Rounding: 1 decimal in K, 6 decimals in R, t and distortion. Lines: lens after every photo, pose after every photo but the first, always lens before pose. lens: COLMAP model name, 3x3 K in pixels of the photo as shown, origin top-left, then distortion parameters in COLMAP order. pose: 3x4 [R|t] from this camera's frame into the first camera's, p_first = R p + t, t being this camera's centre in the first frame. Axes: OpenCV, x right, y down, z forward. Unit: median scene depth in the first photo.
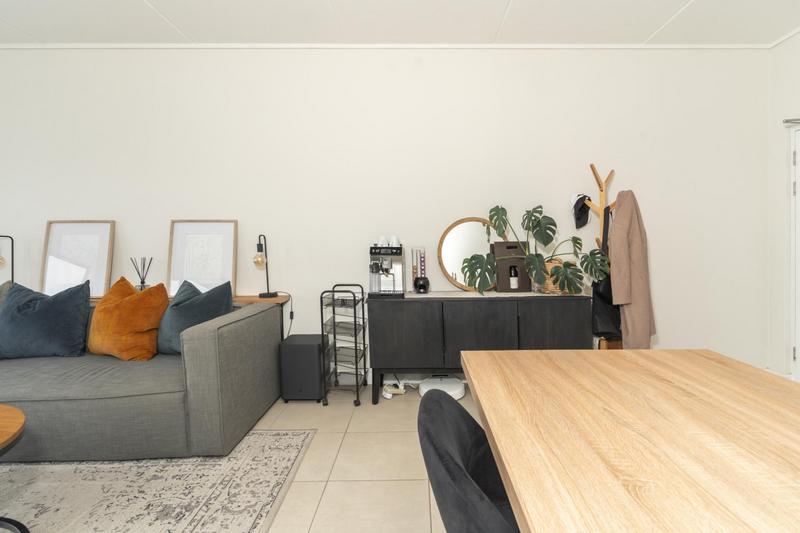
lens RADIAL K [[408.8, 0, 420.9], [0, 408.8, 248.5], [0, 0, 1]] dist [0.002407, 0.000782]
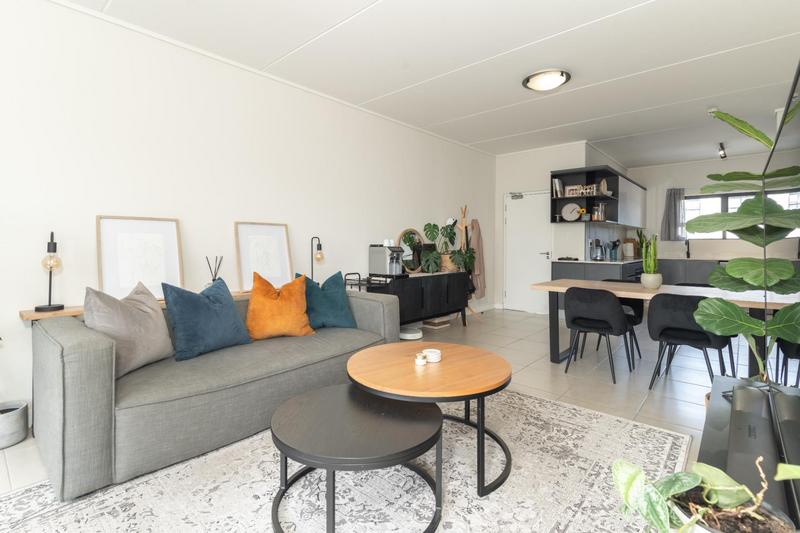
lens RADIAL K [[381.1, 0, 400.2], [0, 381.1, 245.1], [0, 0, 1]] dist [0.005230, 0.002307]
pose [[0.676752, 0.004208, 0.736199, -1.136939], [0.004721, 0.999938, -0.010055, 0.005633], [-0.736196, 0.010280, 0.676691, -0.012935]]
